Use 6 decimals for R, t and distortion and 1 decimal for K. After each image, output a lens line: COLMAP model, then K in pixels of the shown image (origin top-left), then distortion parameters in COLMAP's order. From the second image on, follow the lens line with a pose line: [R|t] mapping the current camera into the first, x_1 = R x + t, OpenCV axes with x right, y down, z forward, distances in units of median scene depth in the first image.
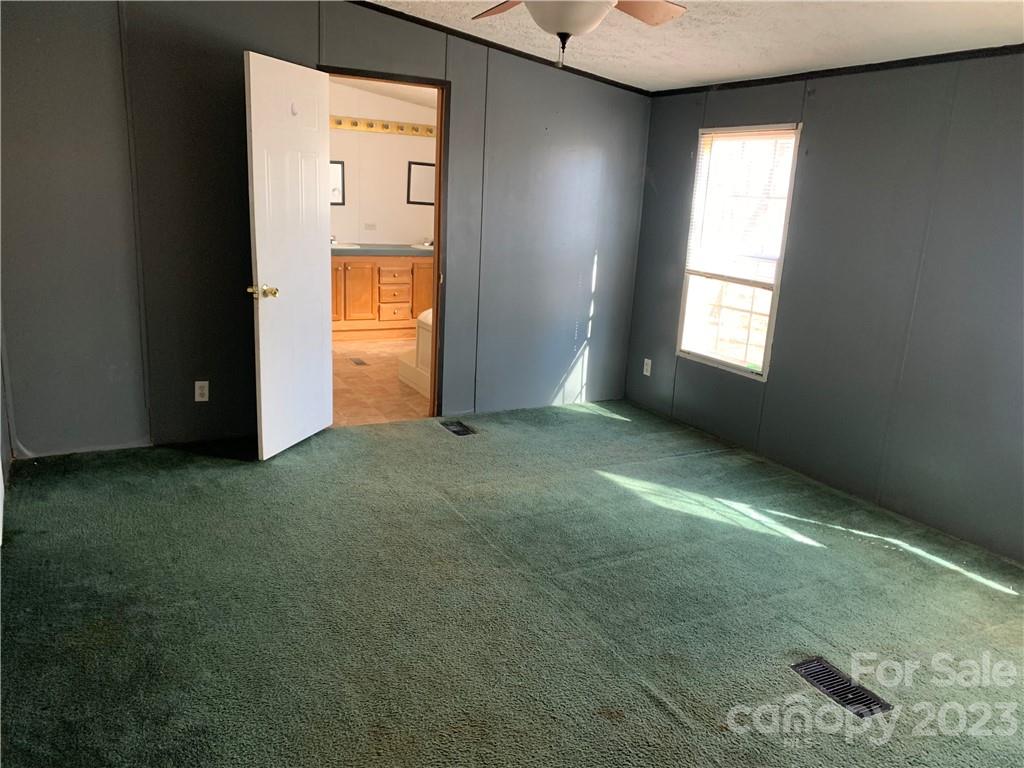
lens RADIAL K [[786.5, 0, 511.3], [0, 786.5, 383.5], [0, 0, 1]] dist [0.002380, -0.000998]
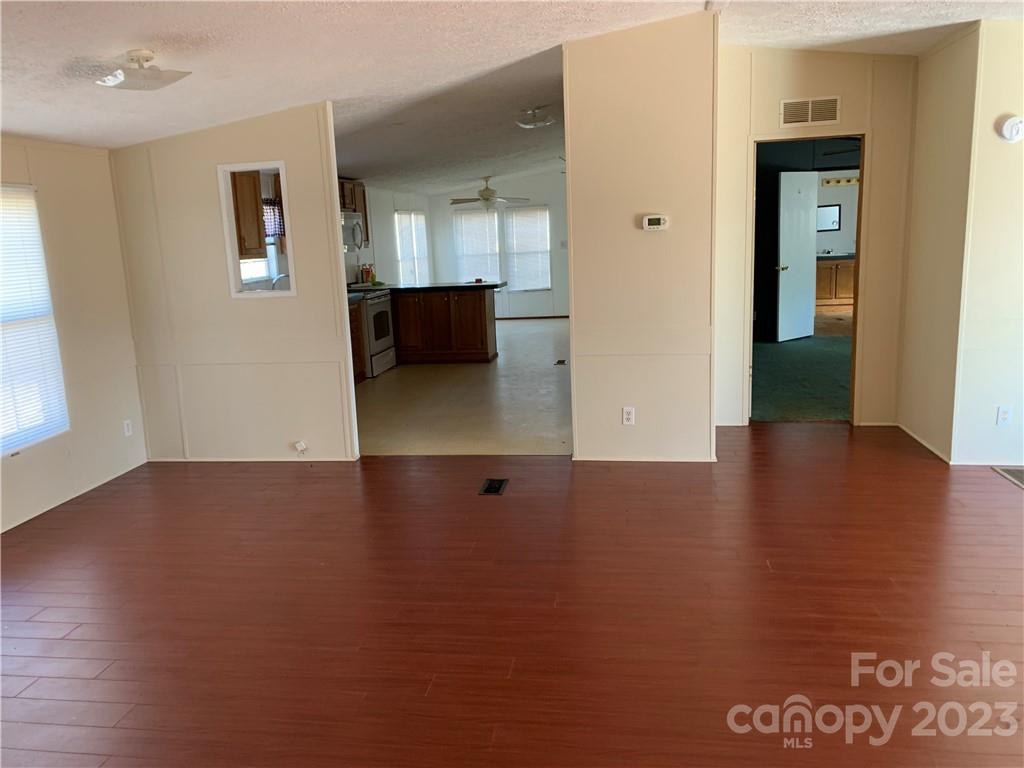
lens RADIAL K [[786.5, 0, 507.2], [0, 786.5, 373.9], [0, 0, 1]] dist [0.002380, -0.000998]
pose [[0.790018, 0.032307, -0.612232, 0.298803], [-0.065982, 0.997291, -0.032516, 0.201639], [0.609523, 0.066085, 0.790009, -0.825275]]
